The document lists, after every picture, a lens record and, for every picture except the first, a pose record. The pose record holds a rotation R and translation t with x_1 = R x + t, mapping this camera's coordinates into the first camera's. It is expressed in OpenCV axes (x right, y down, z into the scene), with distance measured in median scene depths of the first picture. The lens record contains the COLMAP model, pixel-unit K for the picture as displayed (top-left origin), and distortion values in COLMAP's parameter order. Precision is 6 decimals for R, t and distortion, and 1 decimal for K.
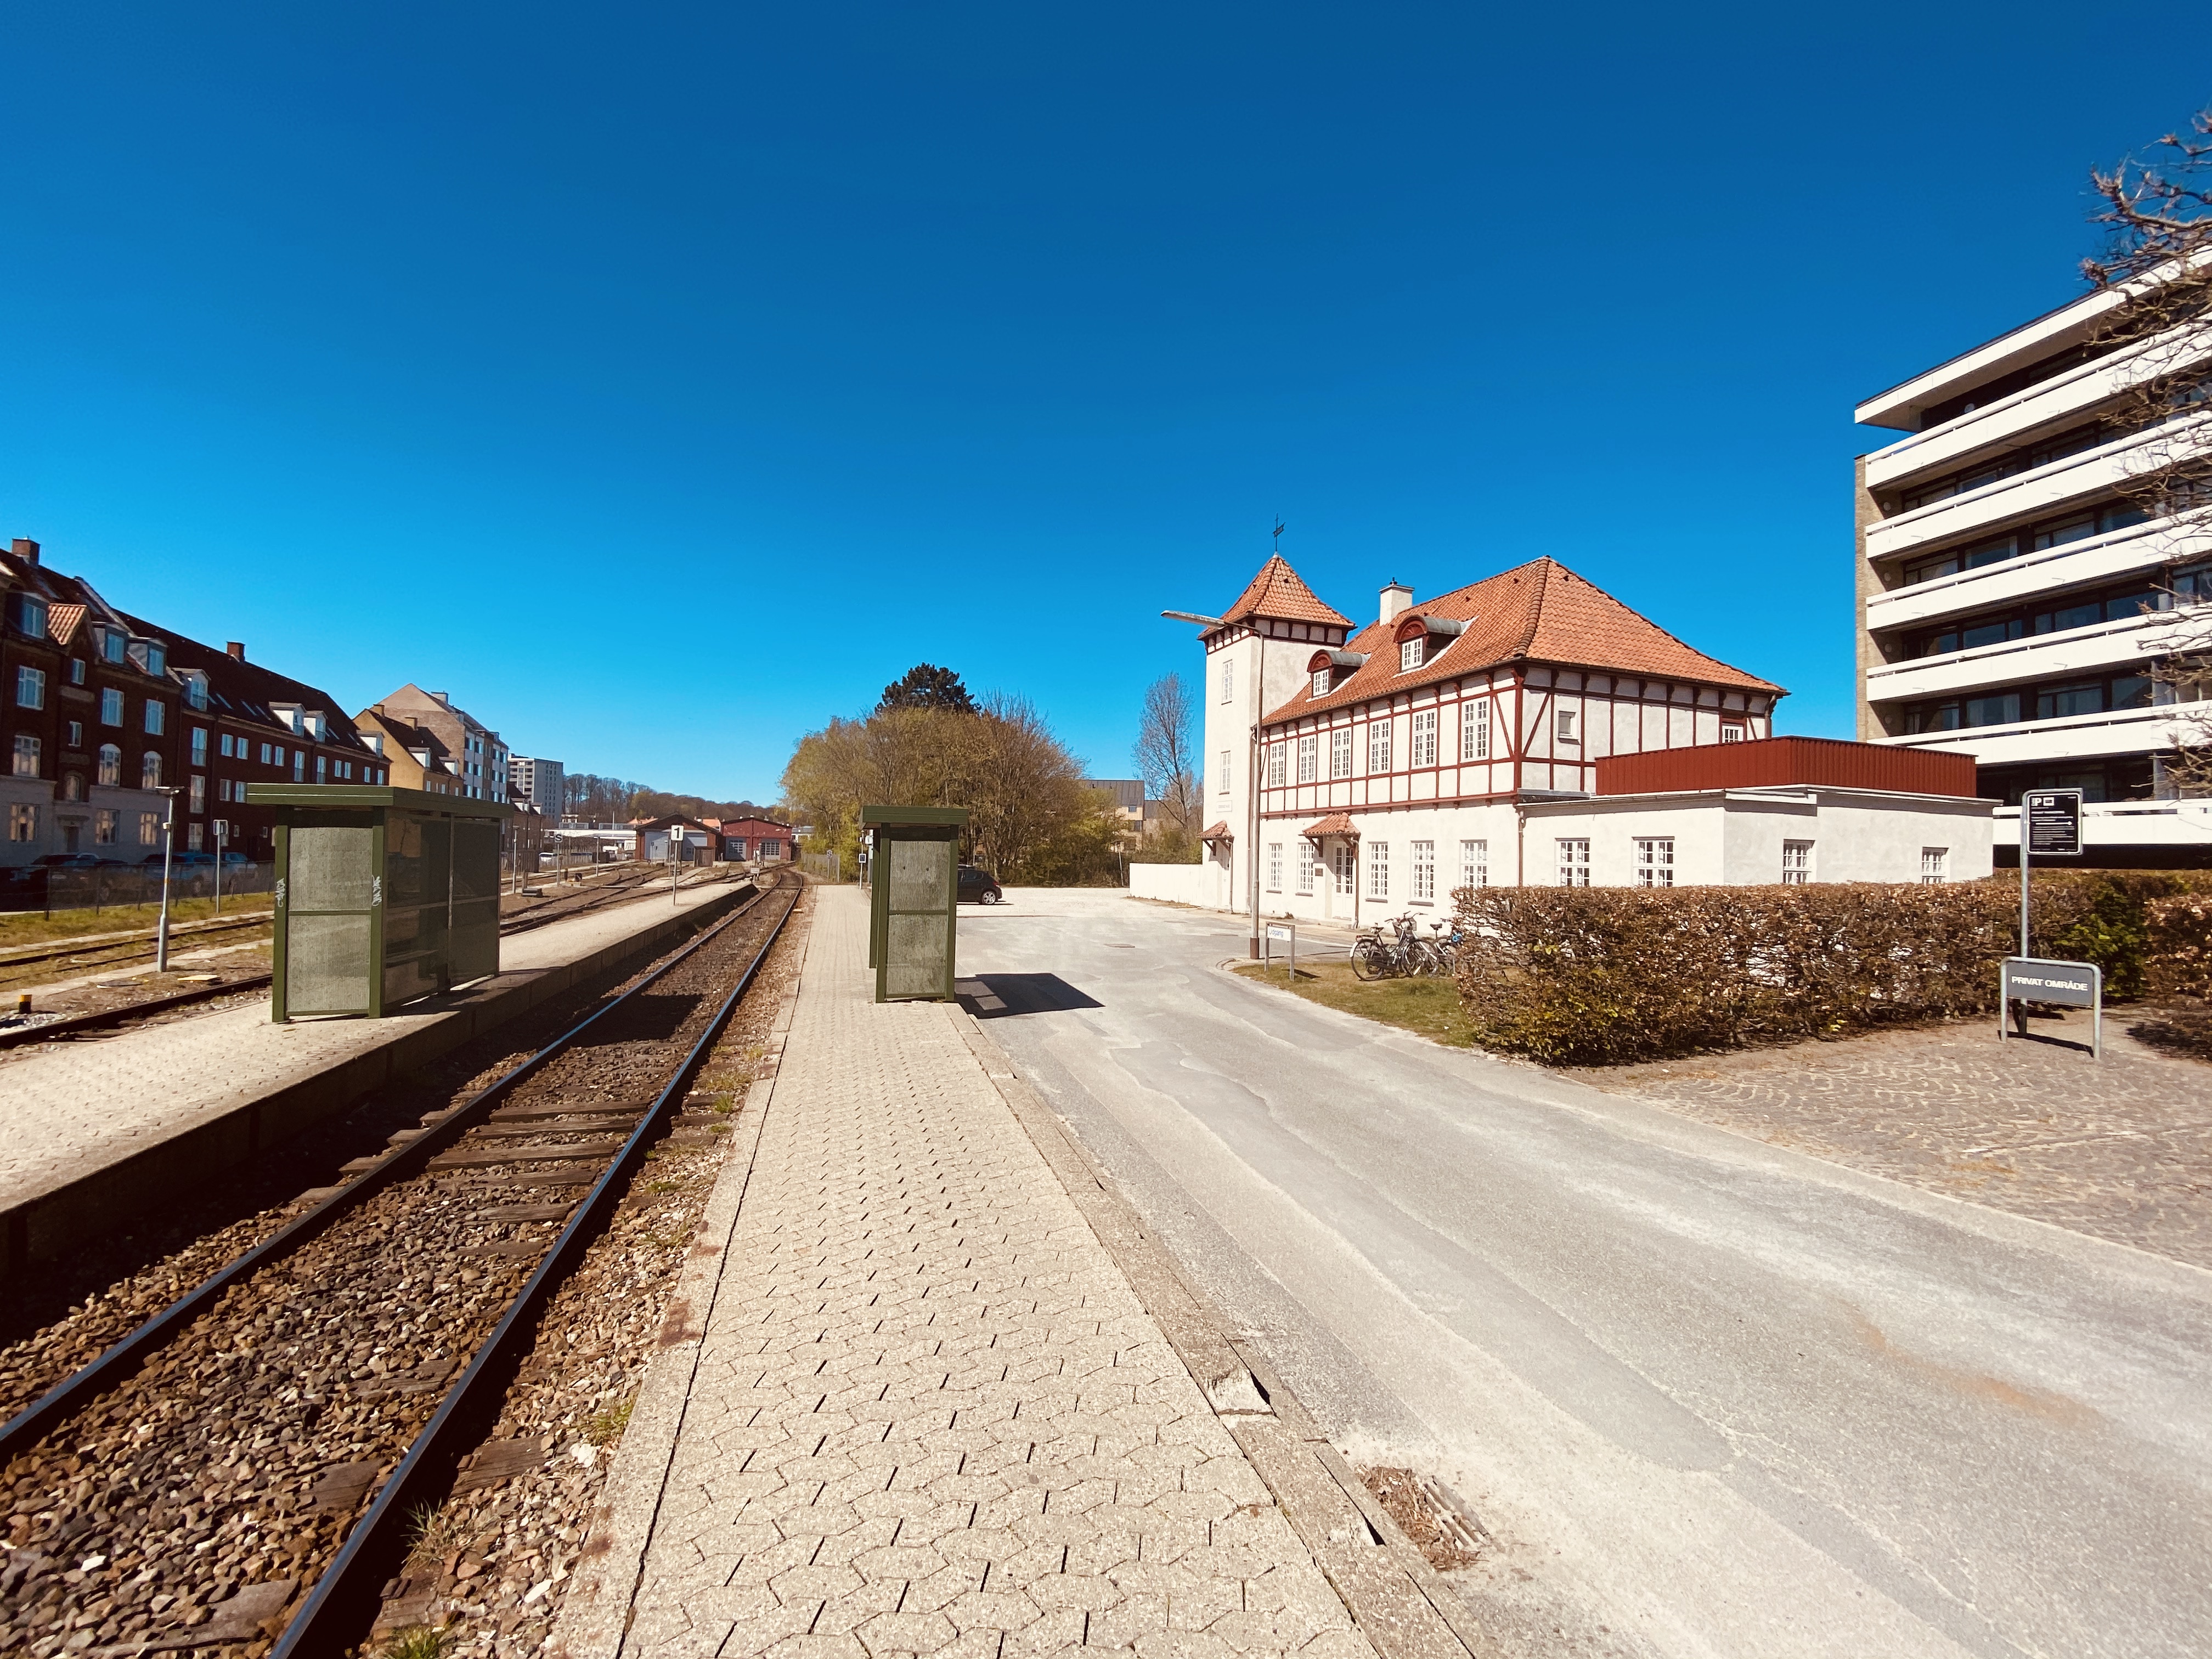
lens RADIAL K [[880.7, 0, 1112.1], [0, 880.7, 837.2], [0, 0, 1]] dist [0.059187, -0.046055]
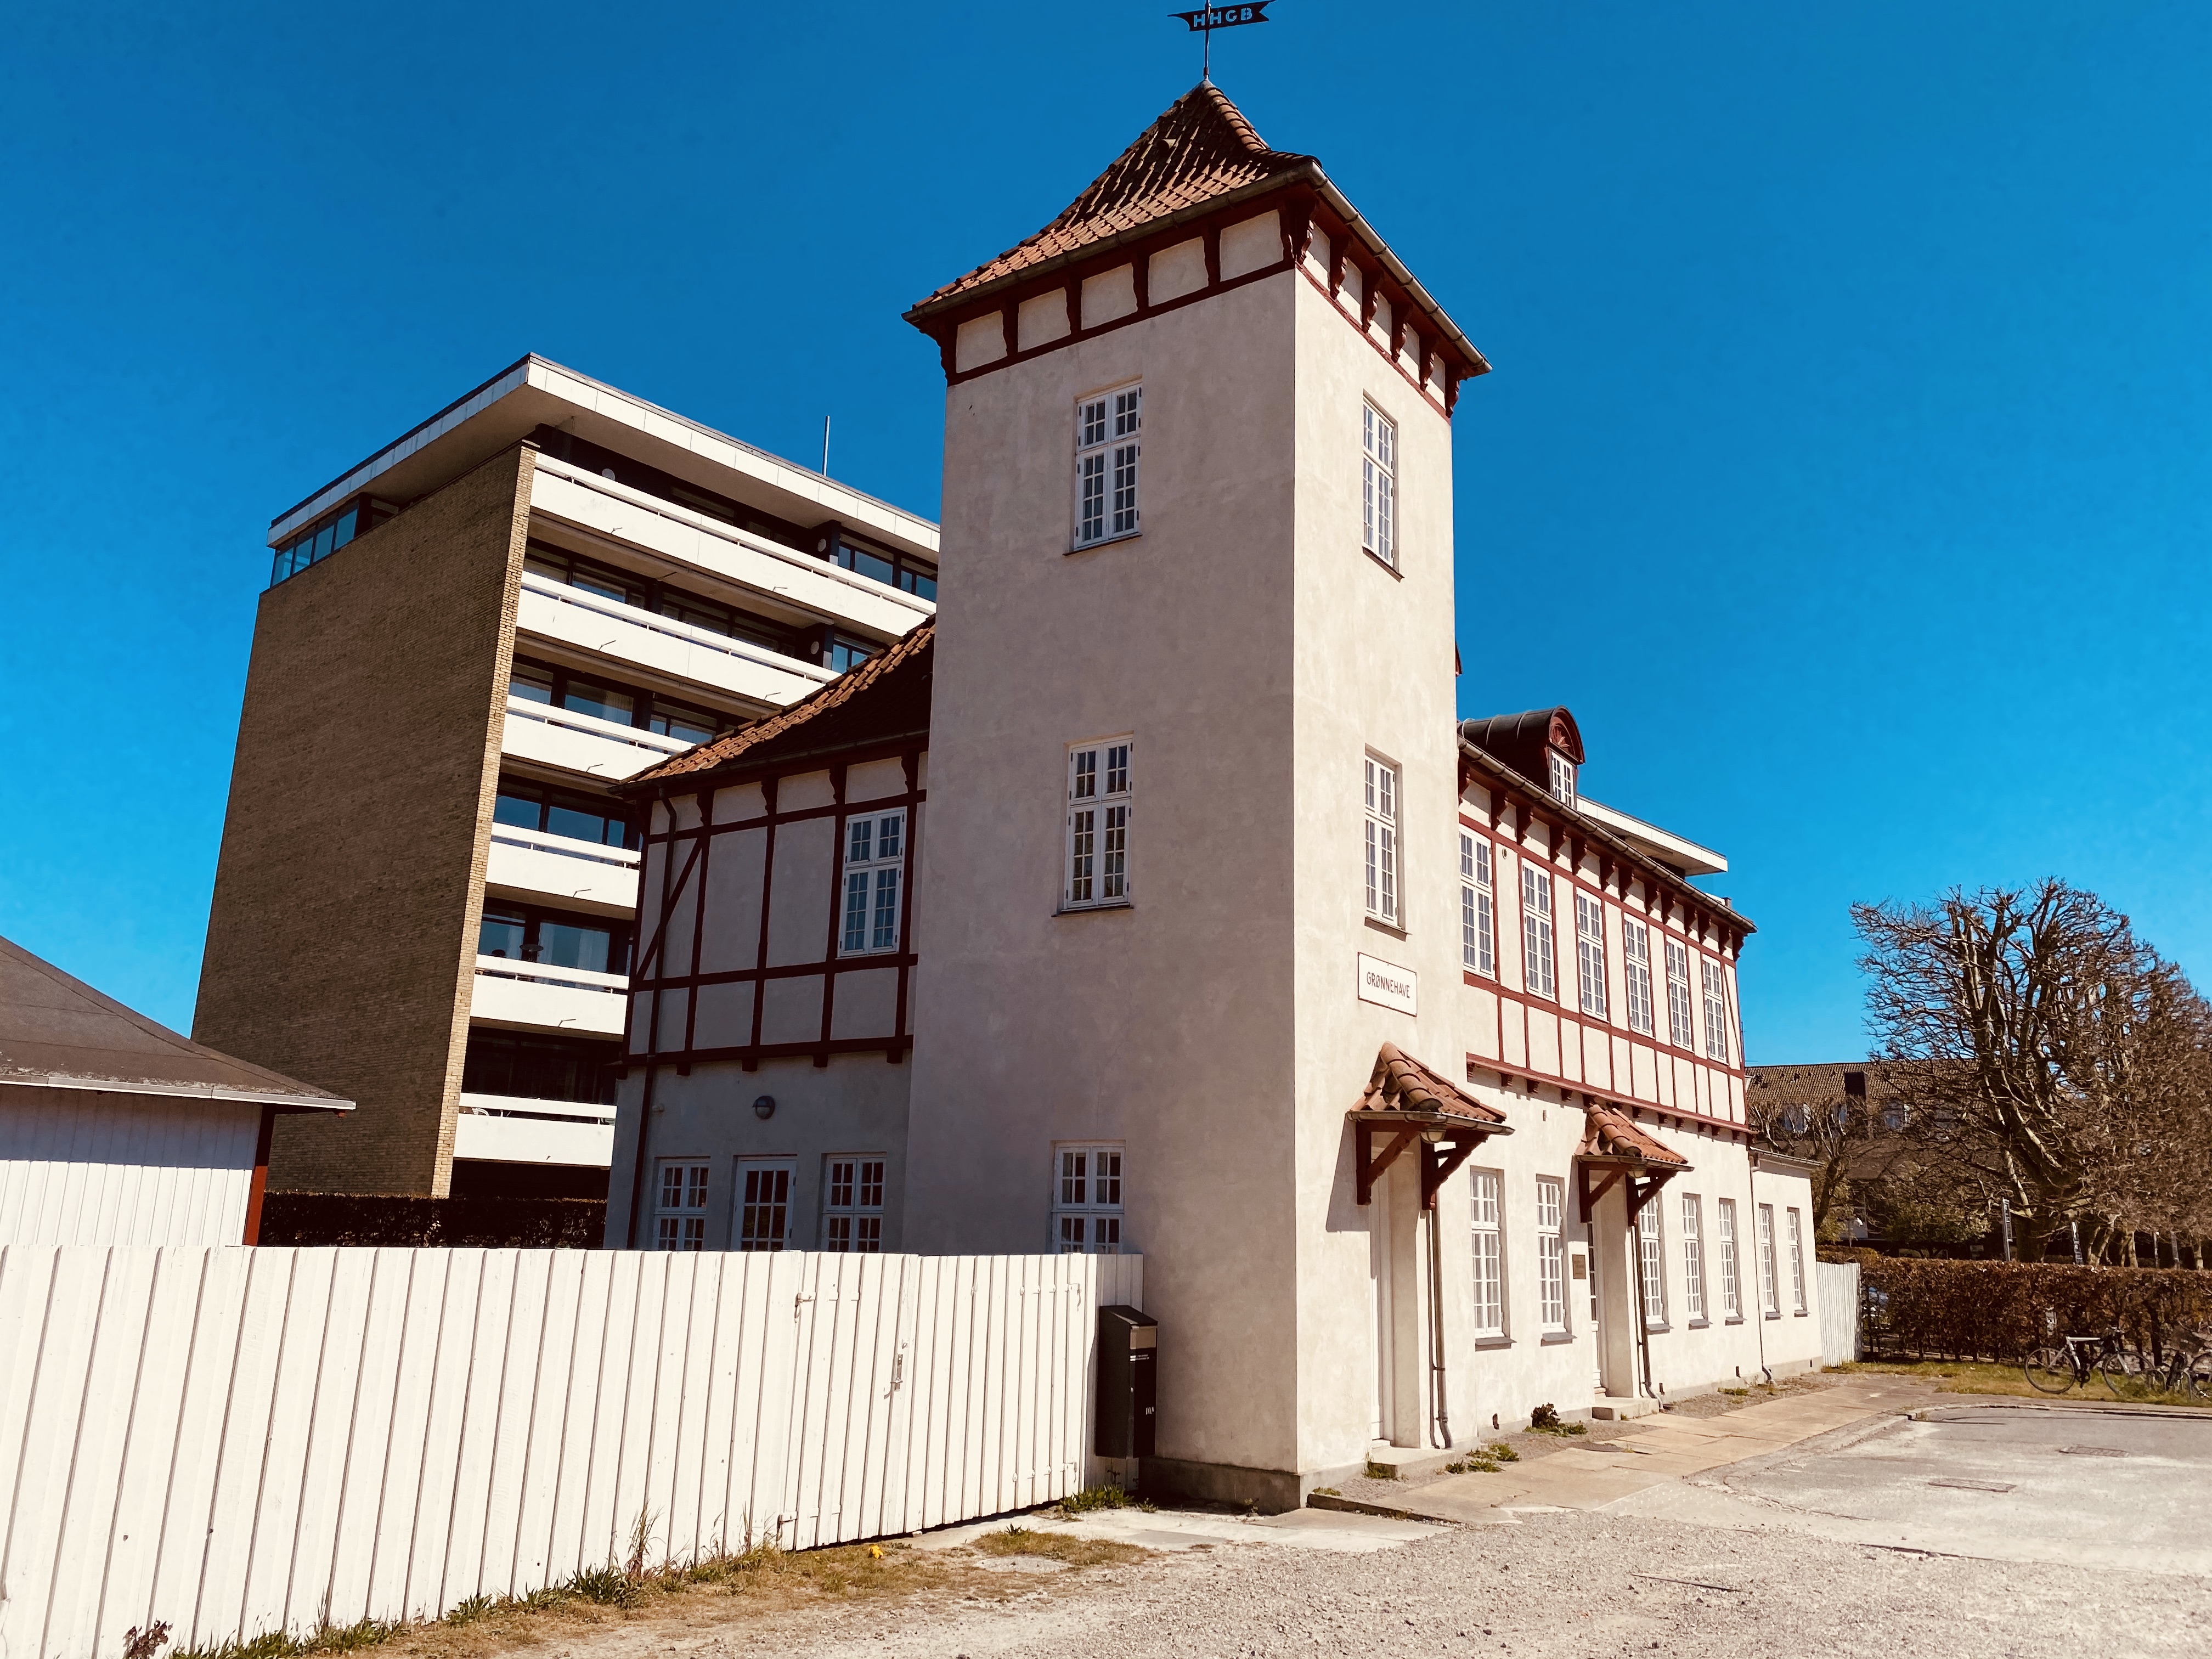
lens RADIAL K [[1670.7, 0, 1118.5], [0, 1670.7, 840.2], [0, 0, 1]] dist [0.164496, -0.386222]
pose [[-0.577712, 0.153851, 0.801610, -0.240633], [-0.054843, 0.972540, -0.226182, 0.040019], [-0.814396, -0.174631, -0.553410, 1.653976]]
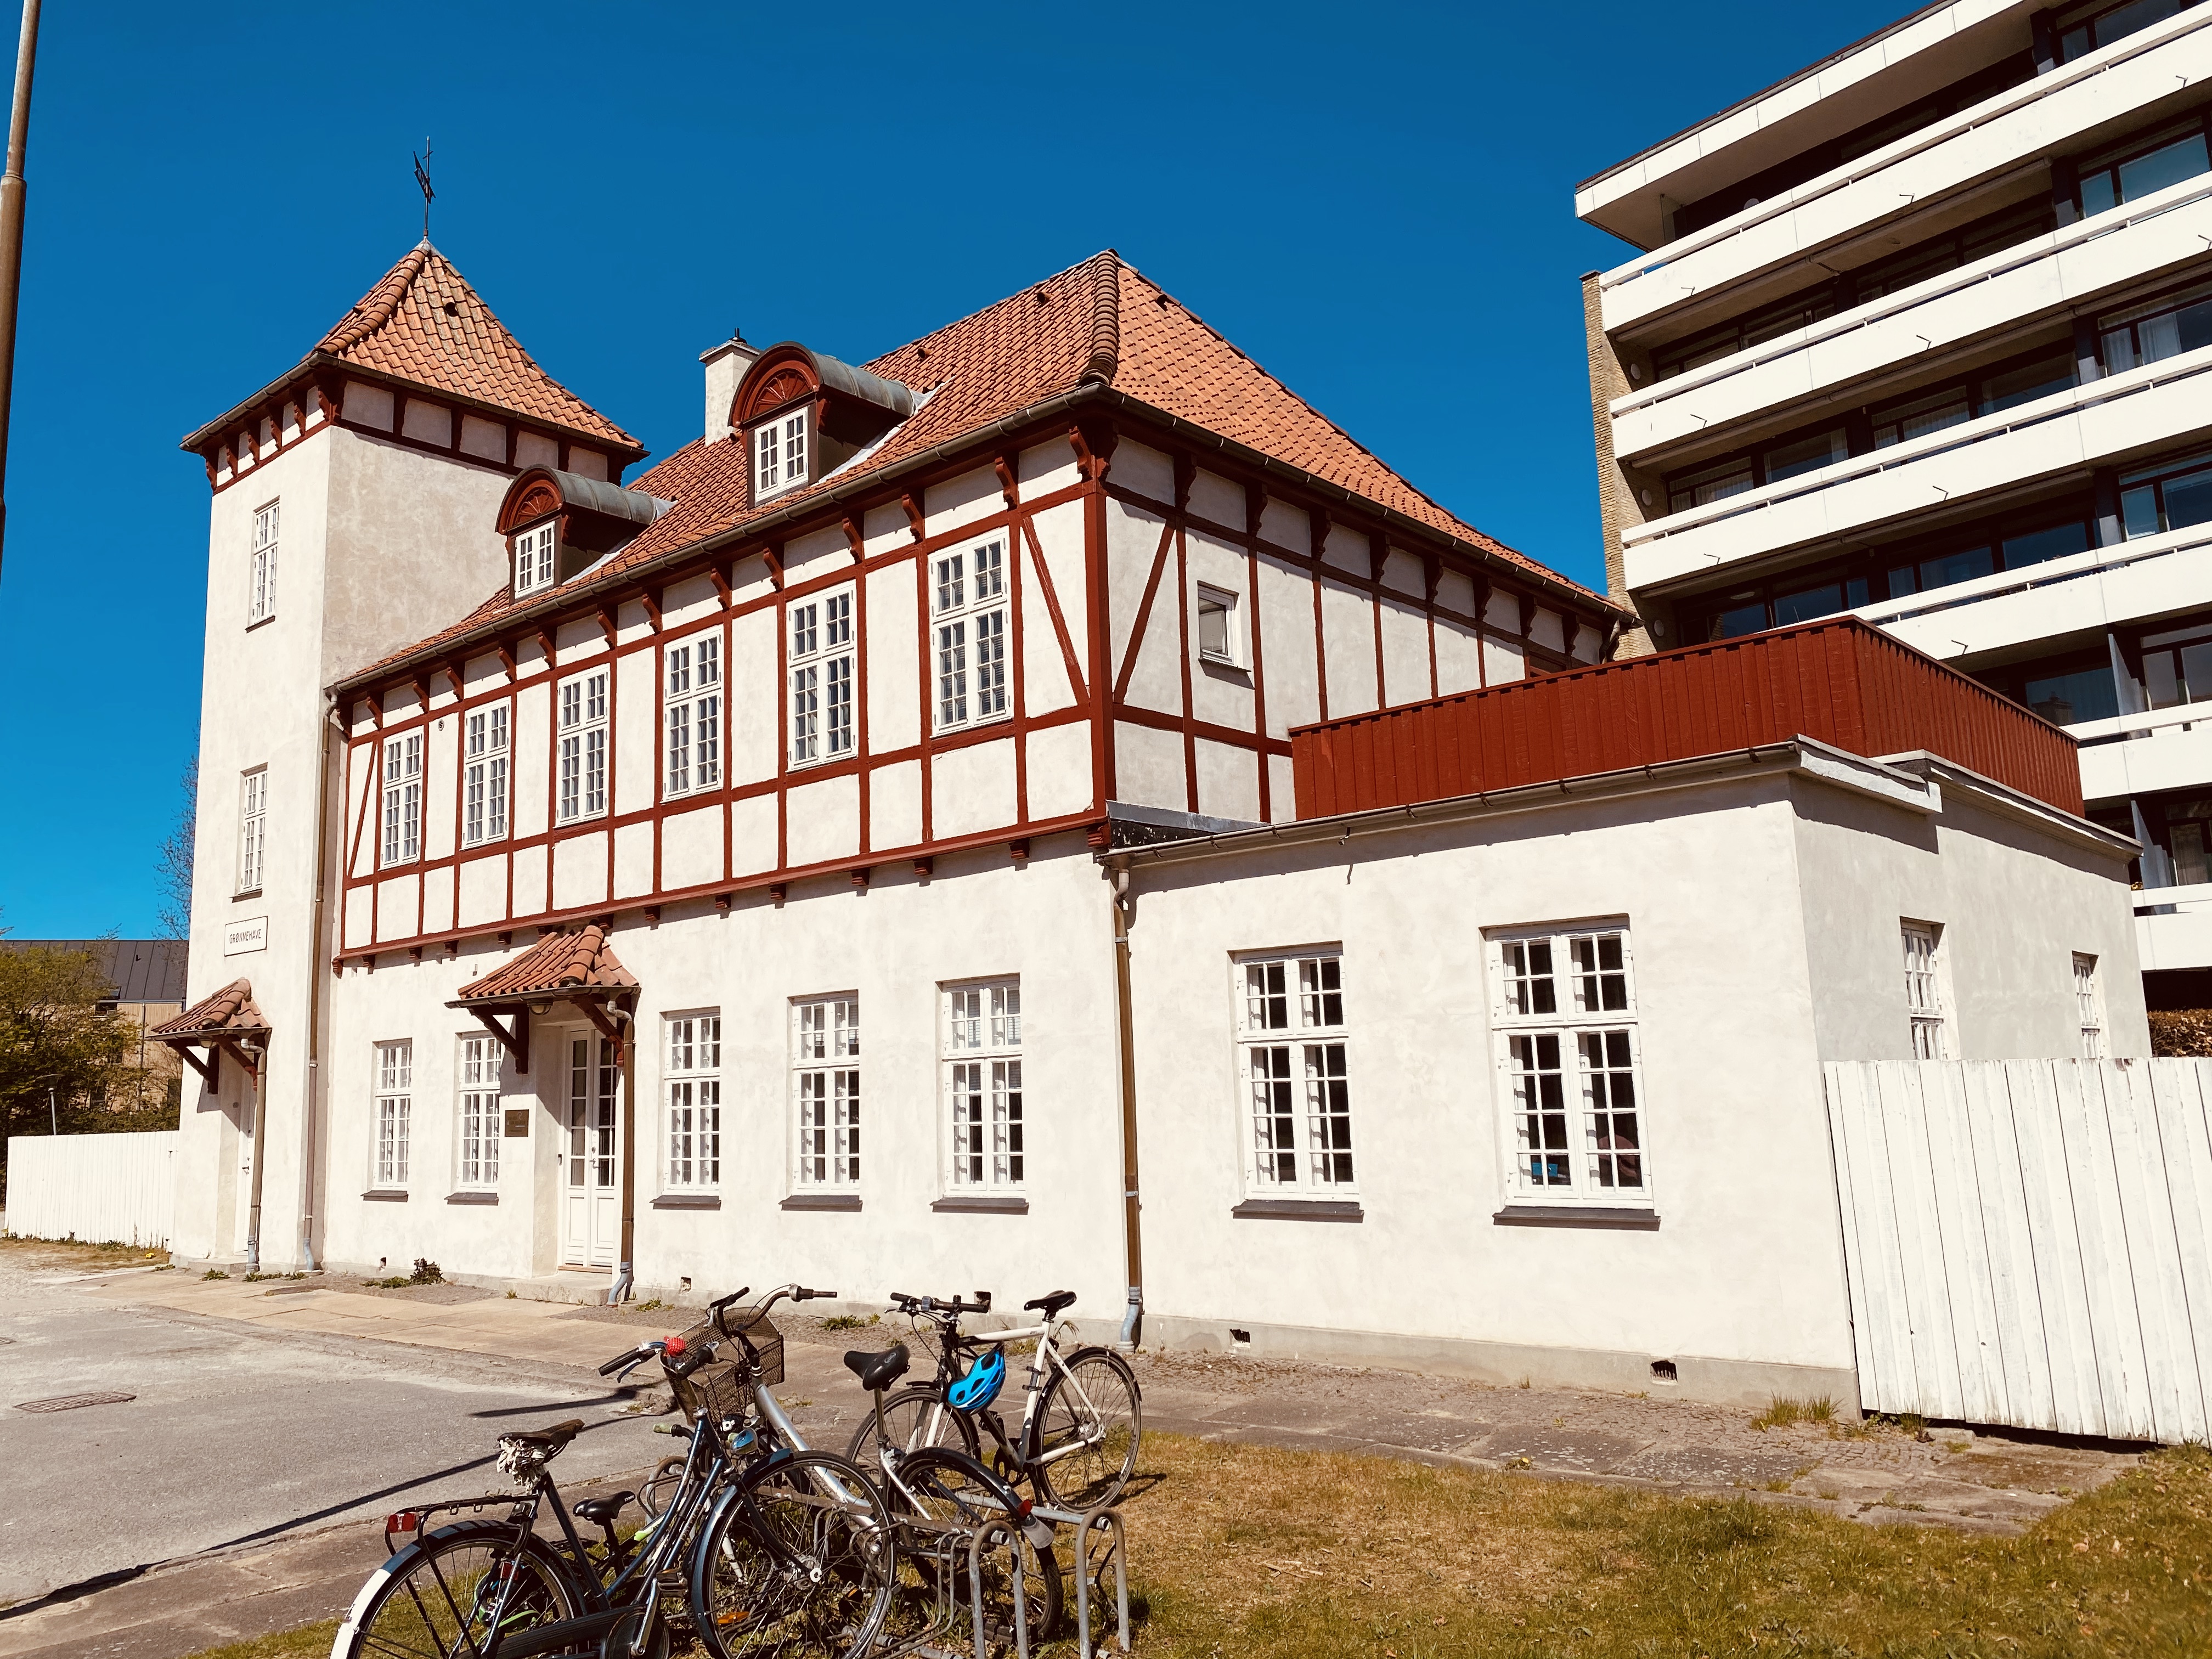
lens RADIAL K [[1685.0, 0, 1082.2], [0, 1685.0, 808.4], [0, 0, 1]] dist [0.082160, -0.132743]
pose [[0.887406, 0.025477, 0.460284, 0.140433], [0.042400, 0.989729, -0.136526, 0.021705], [-0.459034, 0.140670, 0.877211, 0.386040]]
